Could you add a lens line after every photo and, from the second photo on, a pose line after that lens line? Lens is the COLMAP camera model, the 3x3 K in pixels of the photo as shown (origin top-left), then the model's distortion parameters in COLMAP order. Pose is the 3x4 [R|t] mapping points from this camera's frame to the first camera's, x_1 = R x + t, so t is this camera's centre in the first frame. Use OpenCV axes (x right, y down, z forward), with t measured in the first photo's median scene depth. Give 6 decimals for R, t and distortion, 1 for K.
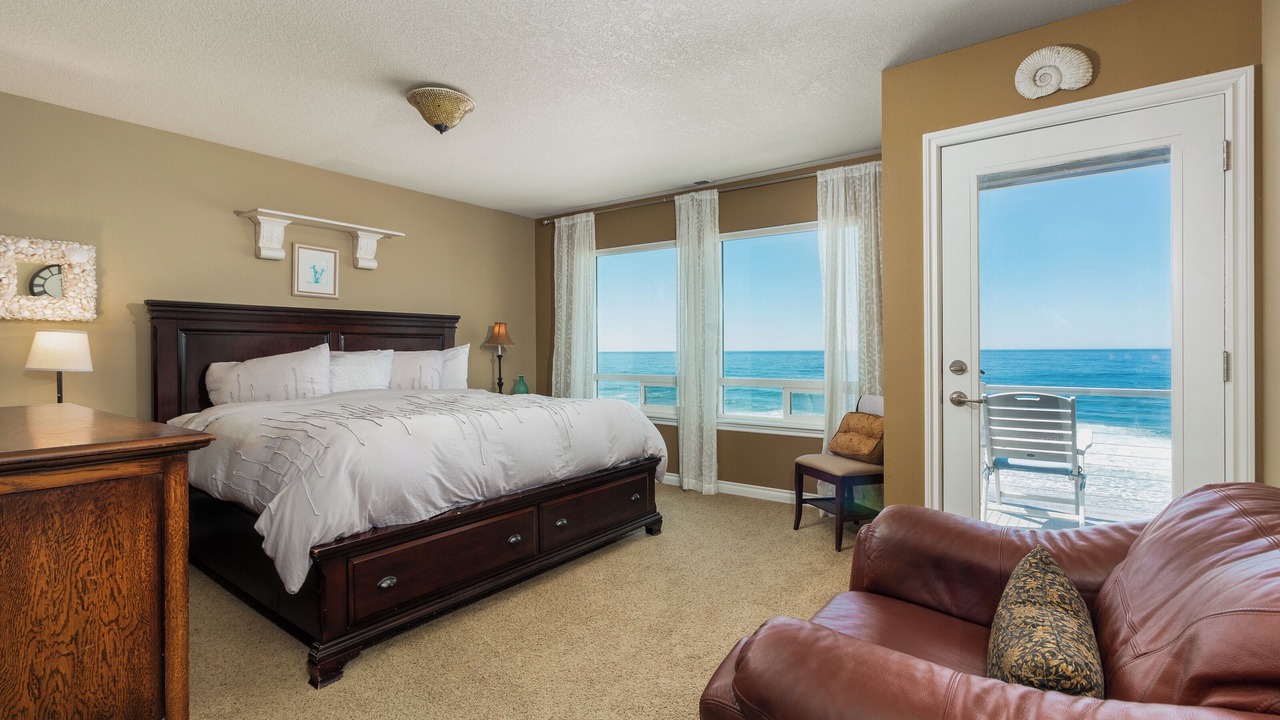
lens RADIAL K [[588.9, 0, 645.1], [0, 588.9, 352.8], [0, 0, 1]] dist [0.001526, 0.000478]
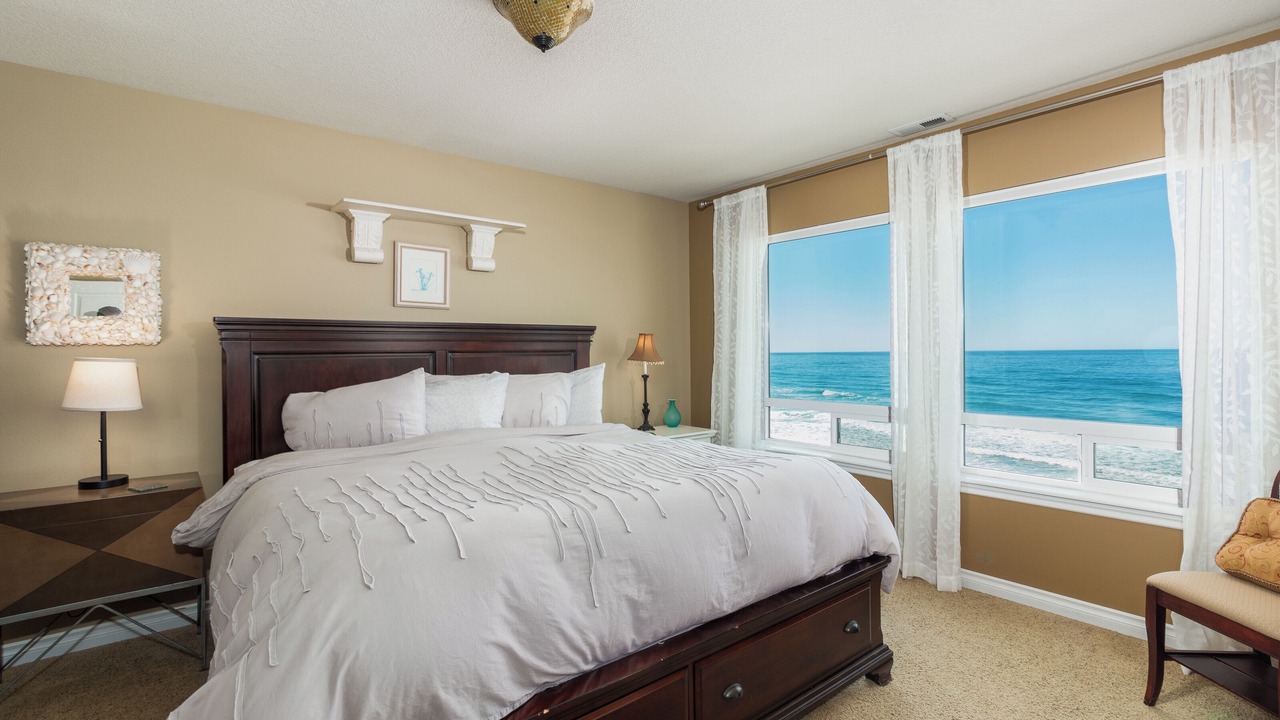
lens RADIAL K [[588.9, 0, 645.1], [0, 588.9, 352.8], [0, 0, 1]] dist [0.001526, 0.000478]
pose [[0.965797, -0.003516, -0.259274, -0.055087], [0.003073, 0.999993, -0.002113, -0.030908], [0.259280, 0.001244, 0.965801, 0.309615]]
